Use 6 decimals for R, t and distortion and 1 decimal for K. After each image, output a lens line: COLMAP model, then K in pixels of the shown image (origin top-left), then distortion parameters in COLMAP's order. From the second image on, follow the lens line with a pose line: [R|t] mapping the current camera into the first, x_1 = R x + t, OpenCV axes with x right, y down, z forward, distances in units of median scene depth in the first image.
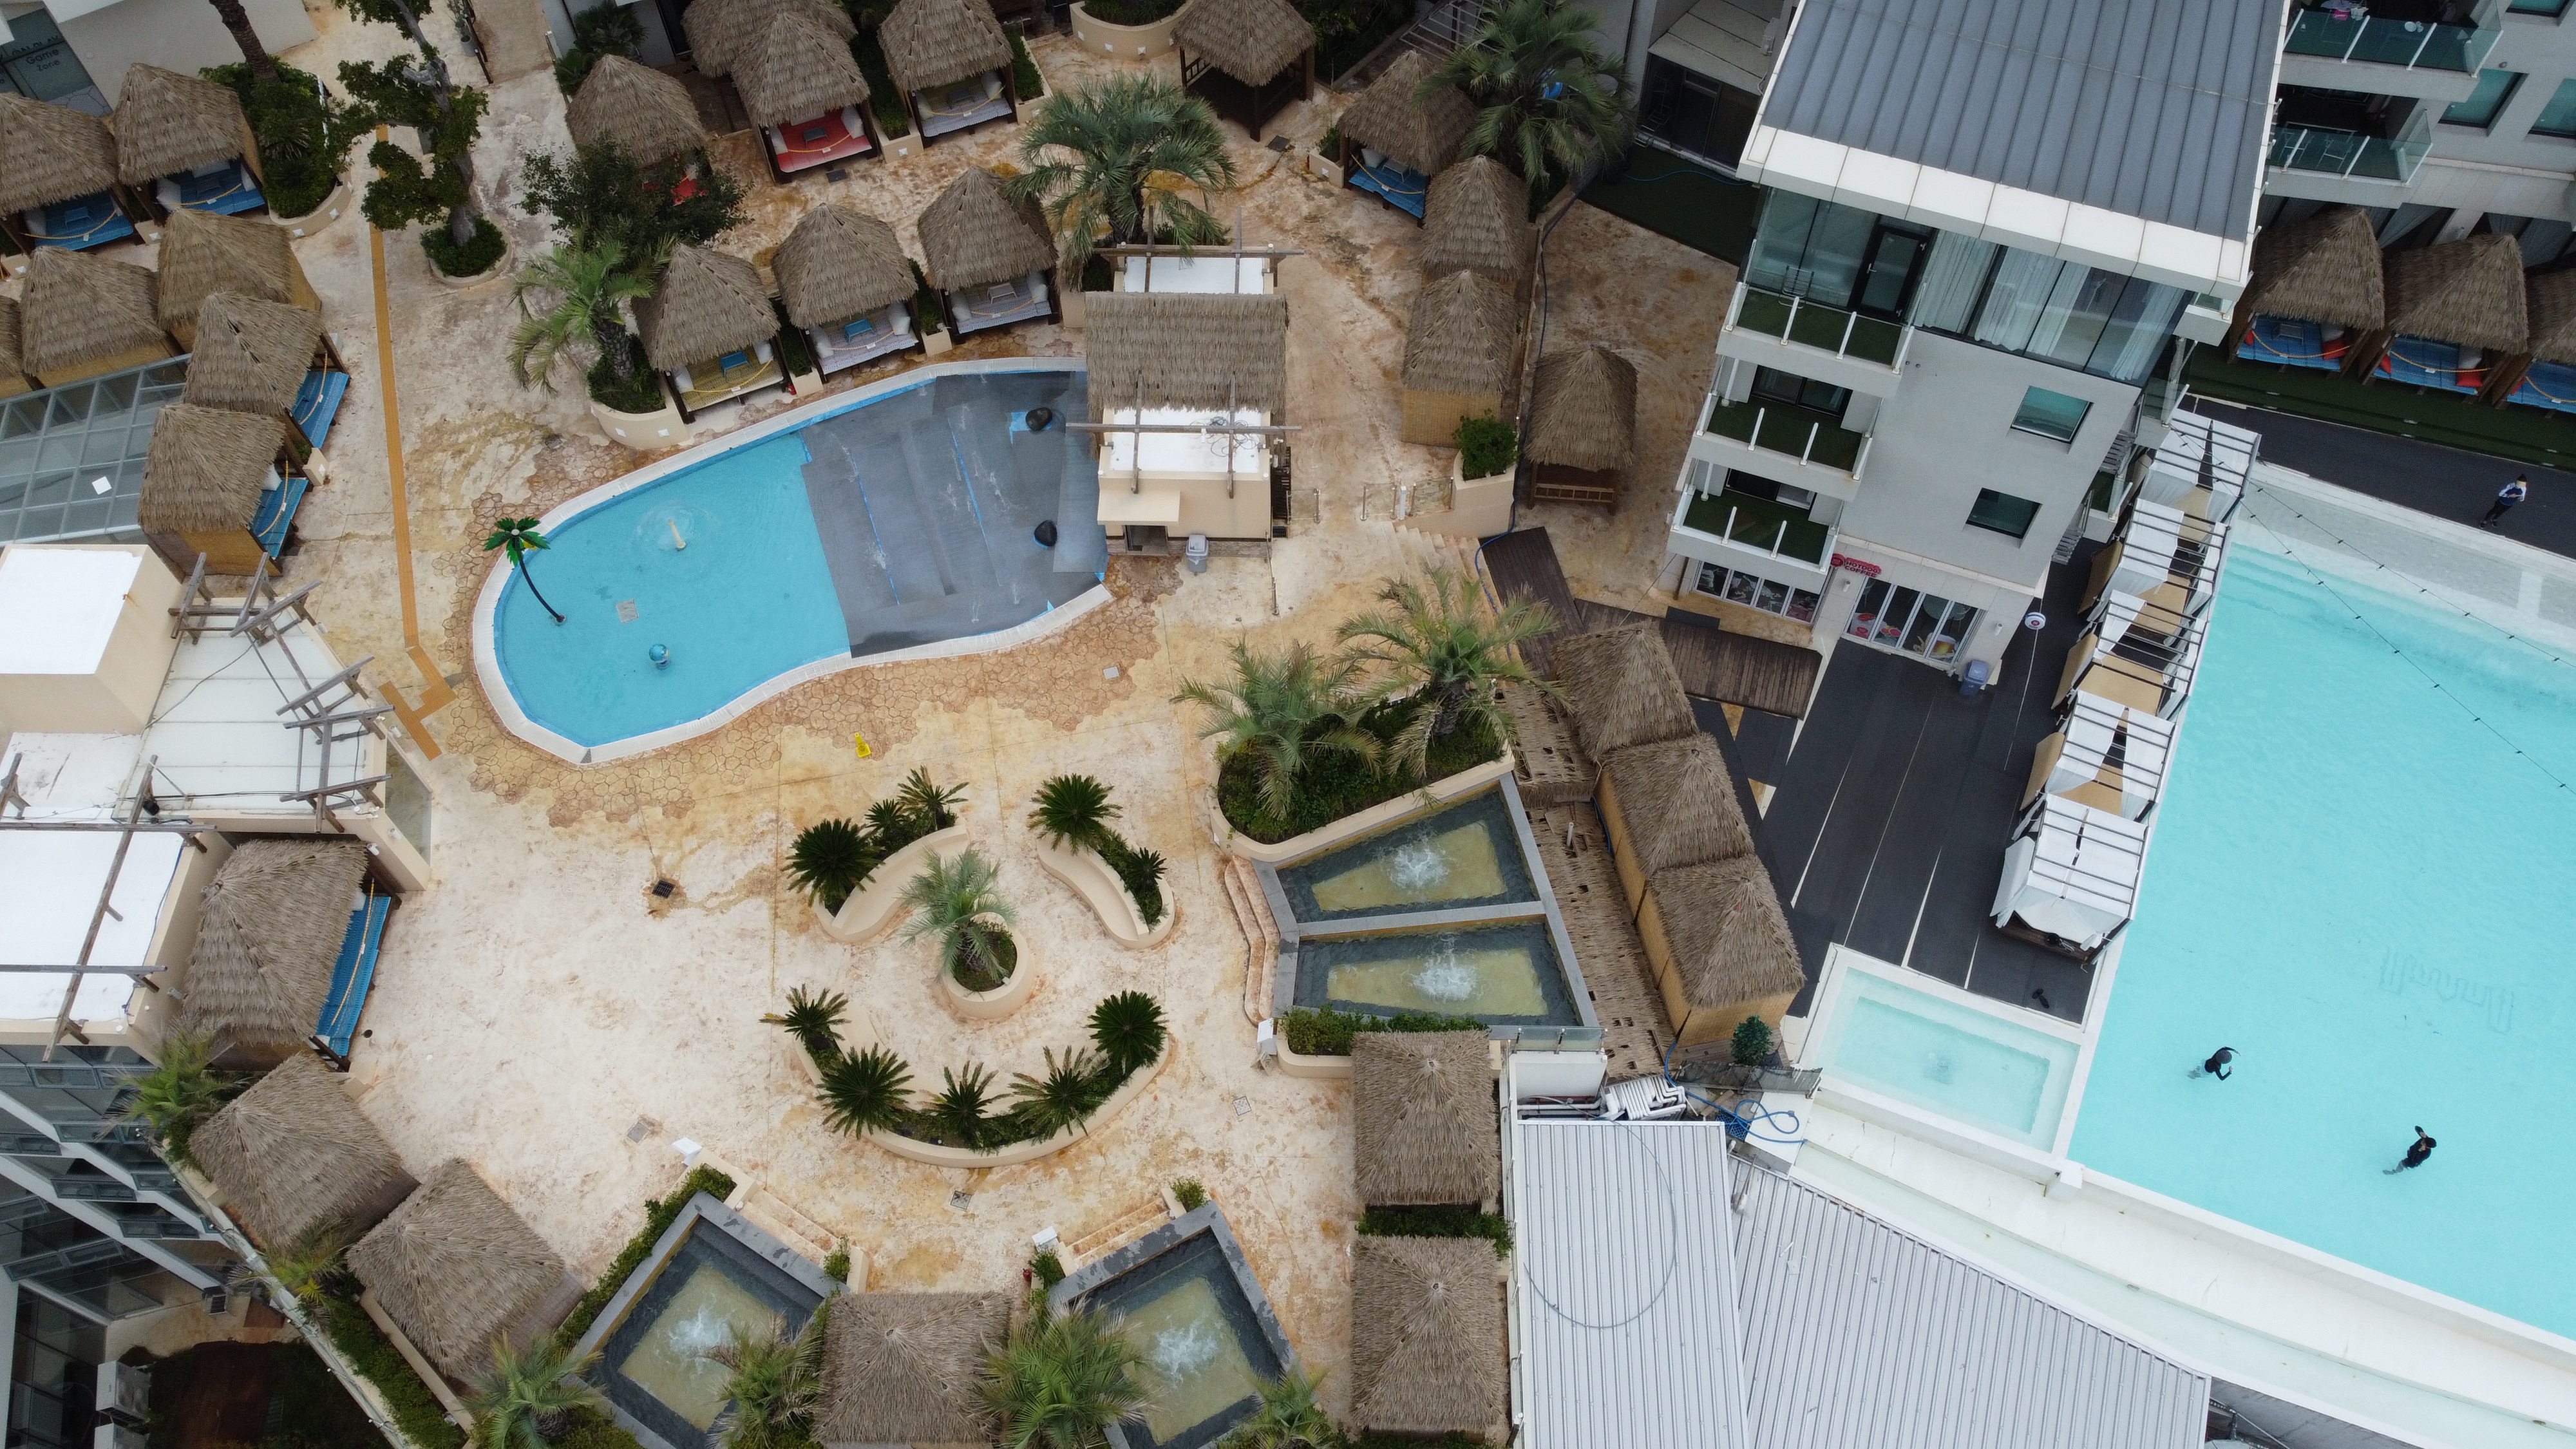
lens RADIAL K [[1943.4, 0, 1288.0], [0, 1943.4, 724.5], [0, 0, 1]] dist [-0.004024, 0.001977]
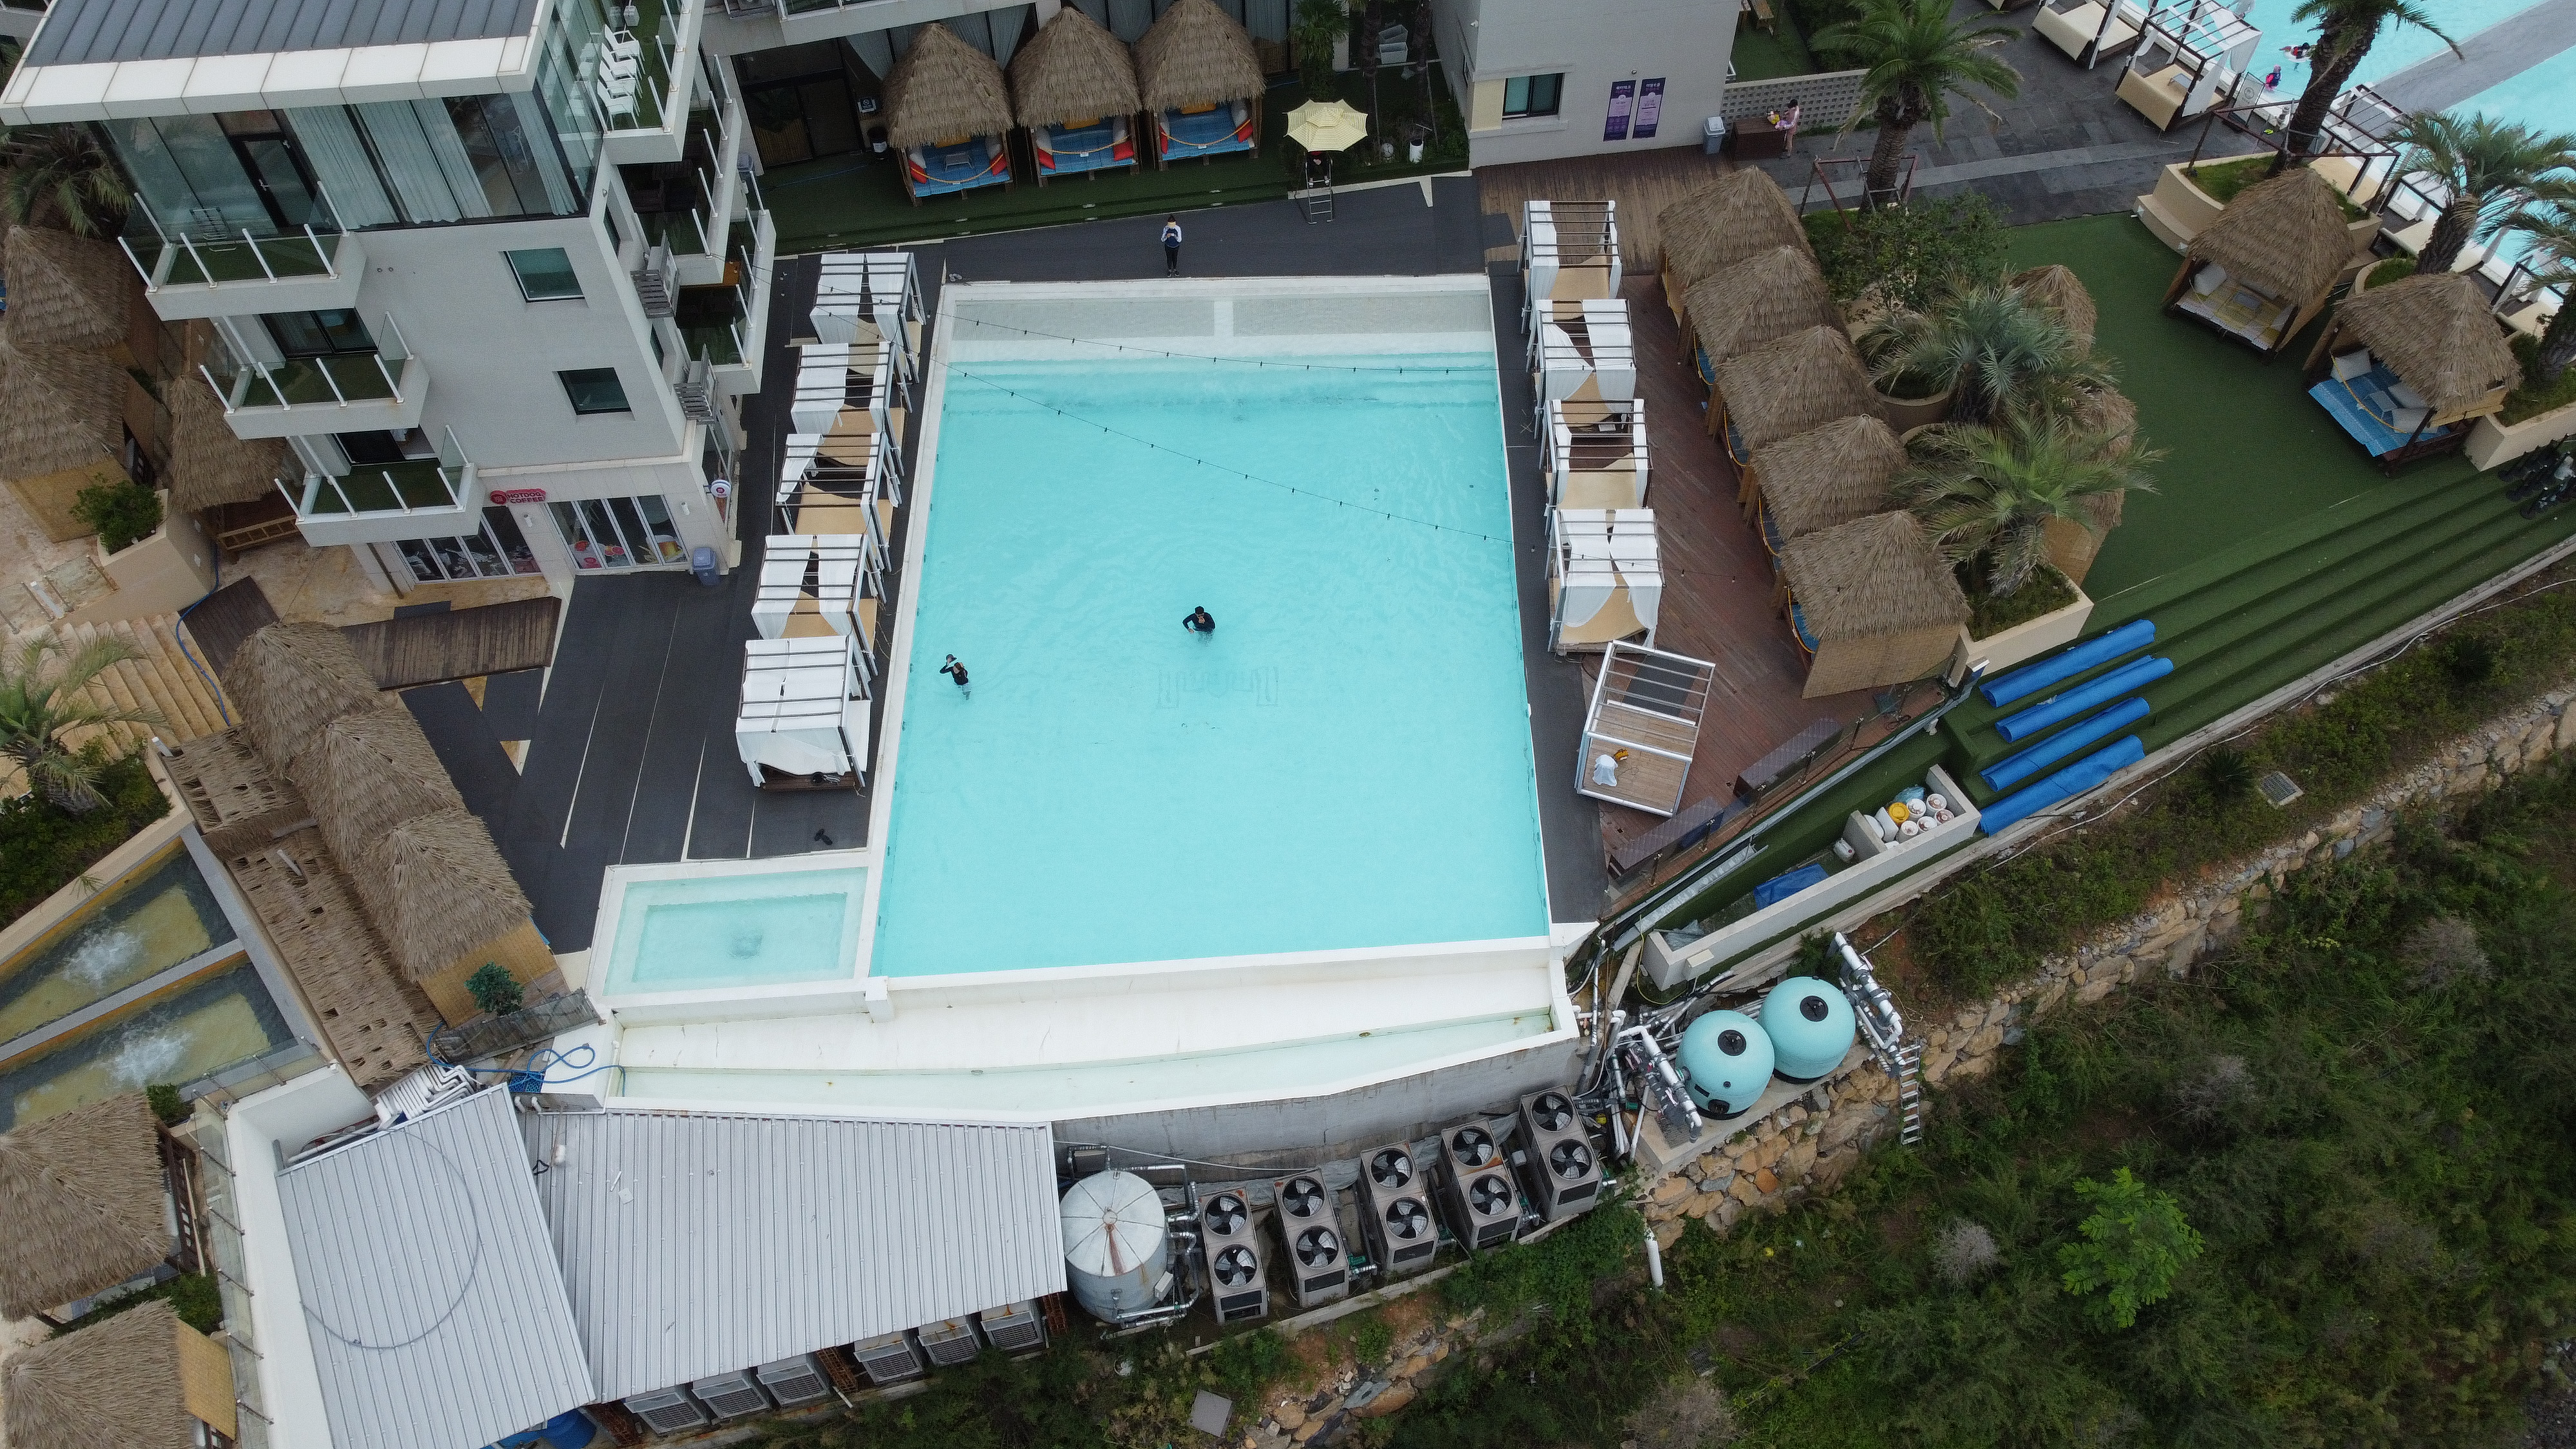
lens RADIAL K [[1943.4, 0, 1288.0], [0, 1943.4, 724.5], [0, 0, 1]] dist [-0.004024, 0.001977]
pose [[0.901695, -0.355407, 0.246236, 0.372084], [0.370828, 0.928532, -0.017735, 0.189238], [-0.222335, 0.107303, 0.969048, -0.008636]]
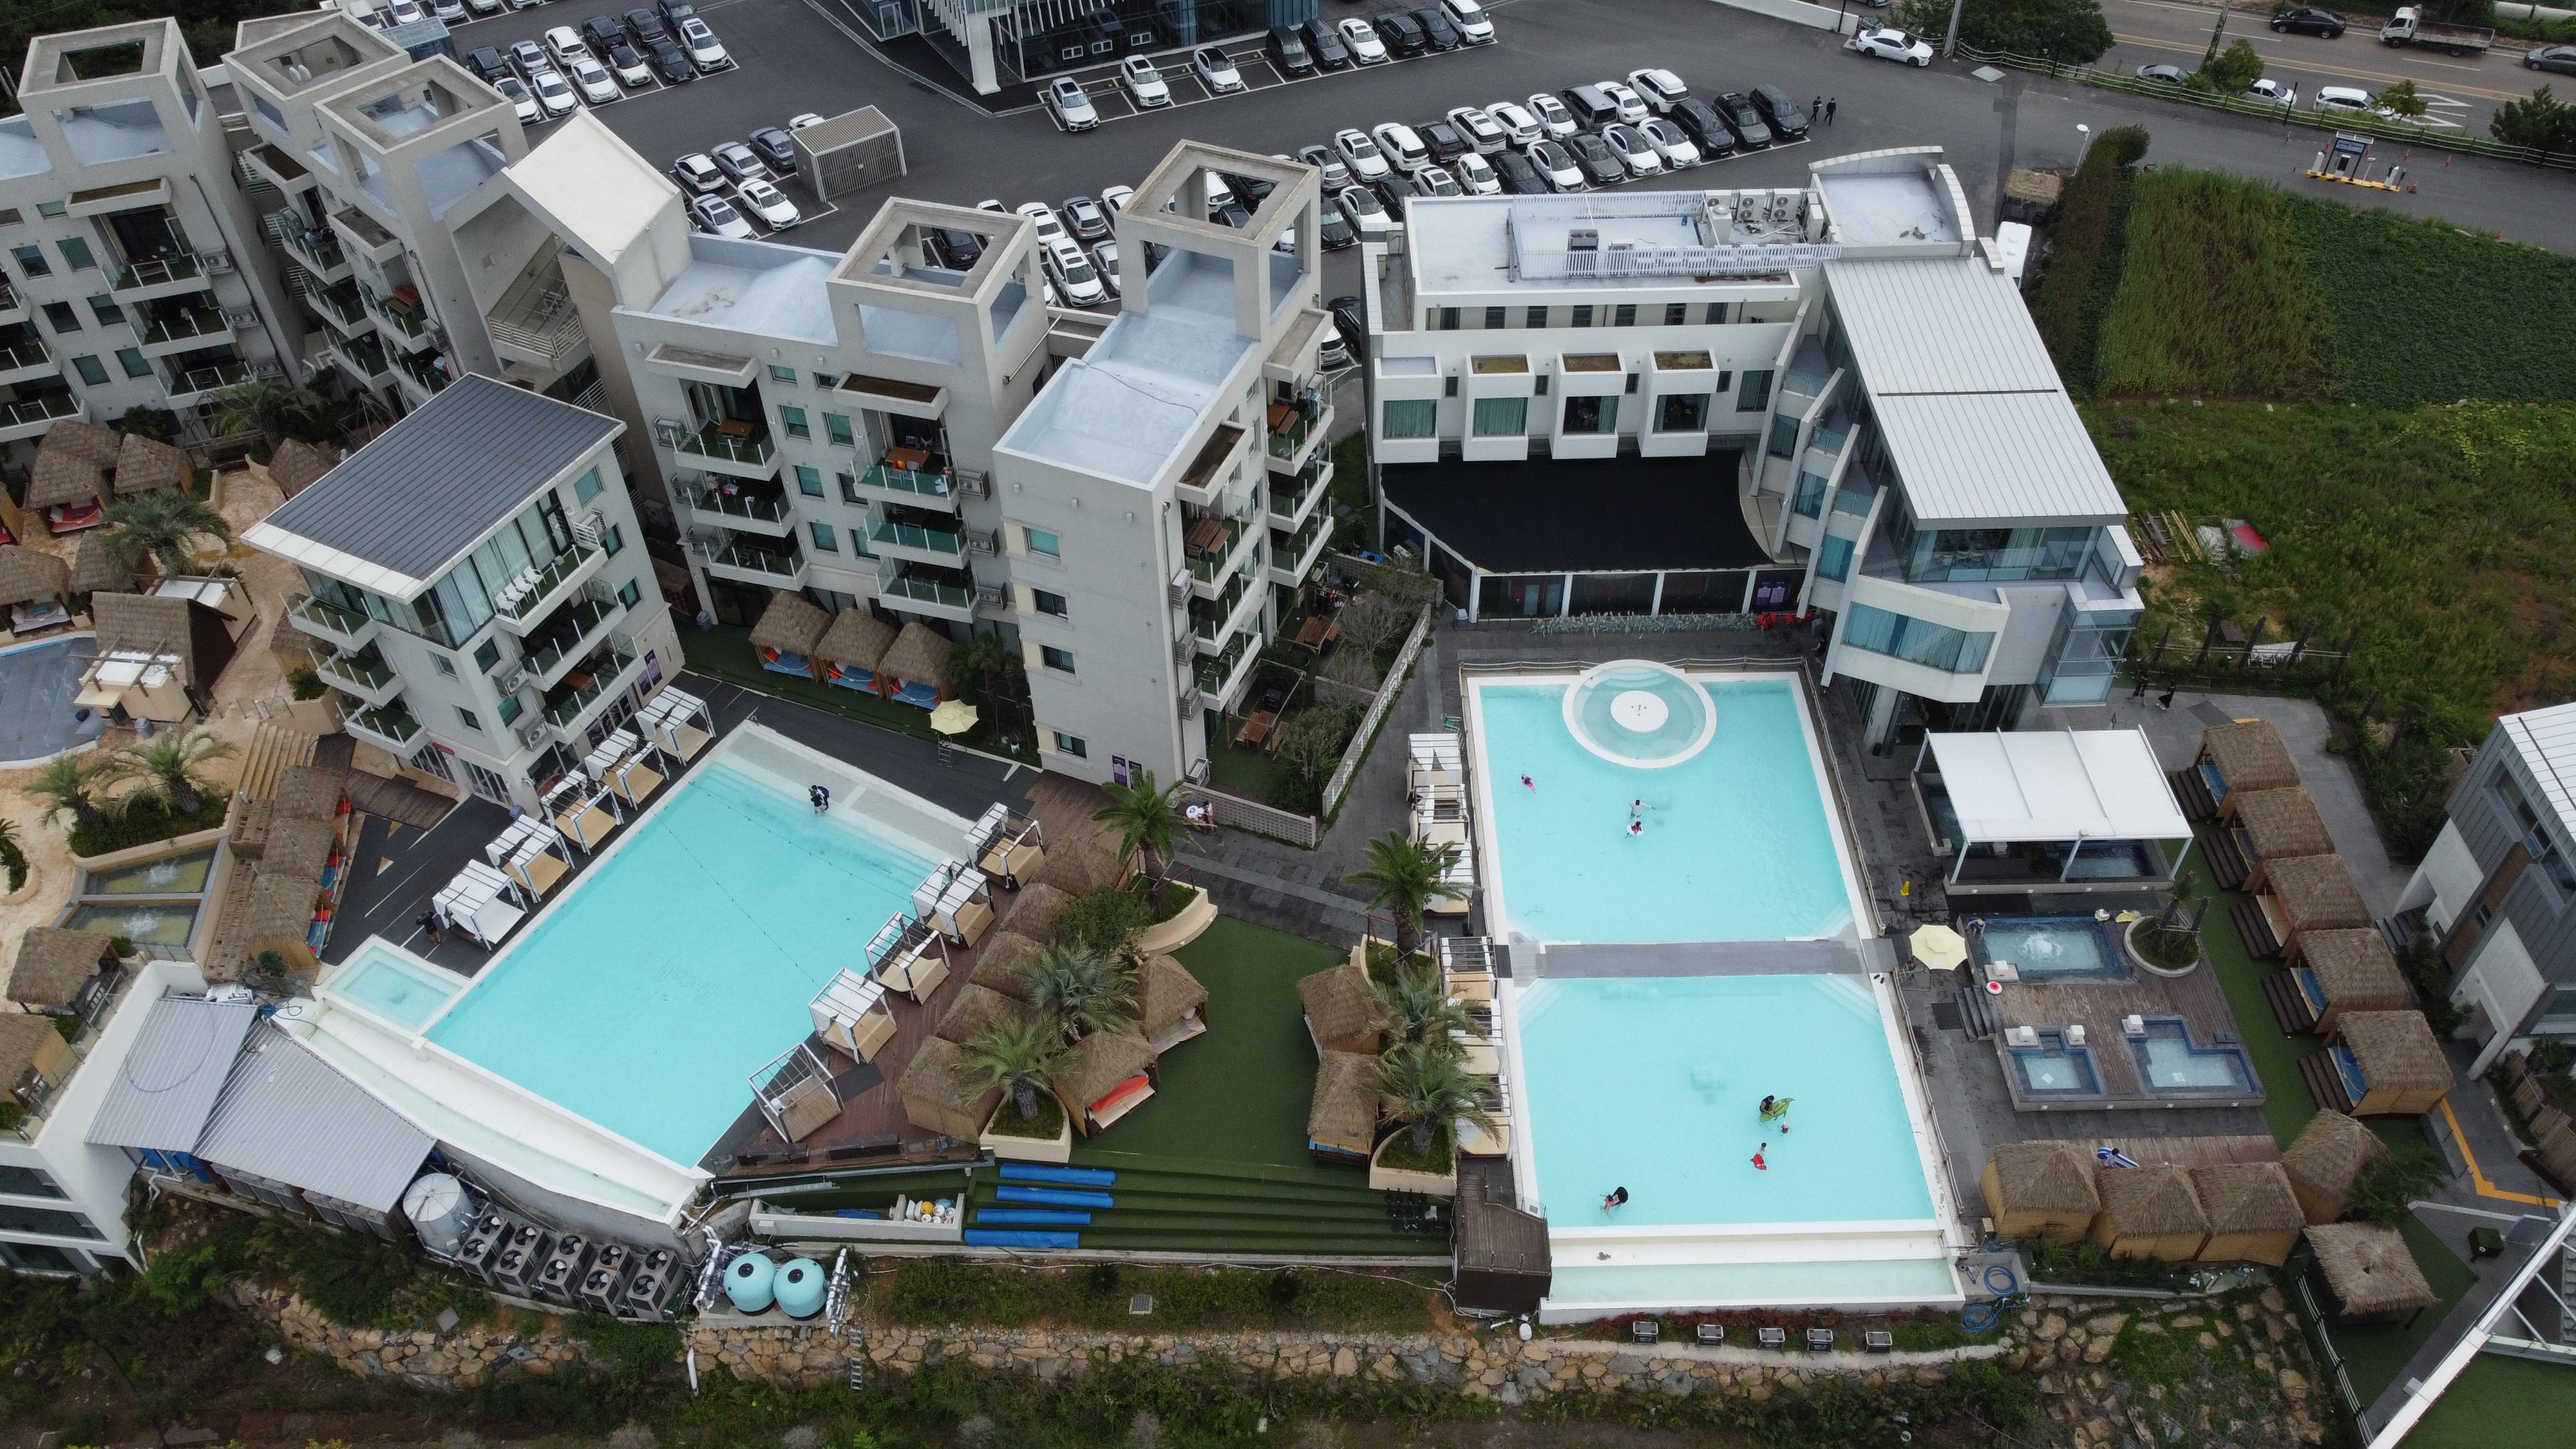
lens RADIAL K [[1943.4, 0, 1288.0], [0, 1943.4, 724.5], [0, 0, 1]] dist [-0.004024, 0.001977]
pose [[0.996411, 0.059587, -0.060120, 1.293450], [-0.071029, 0.974913, -0.210948, 0.252529], [0.046042, 0.214461, 0.975647, -0.890154]]
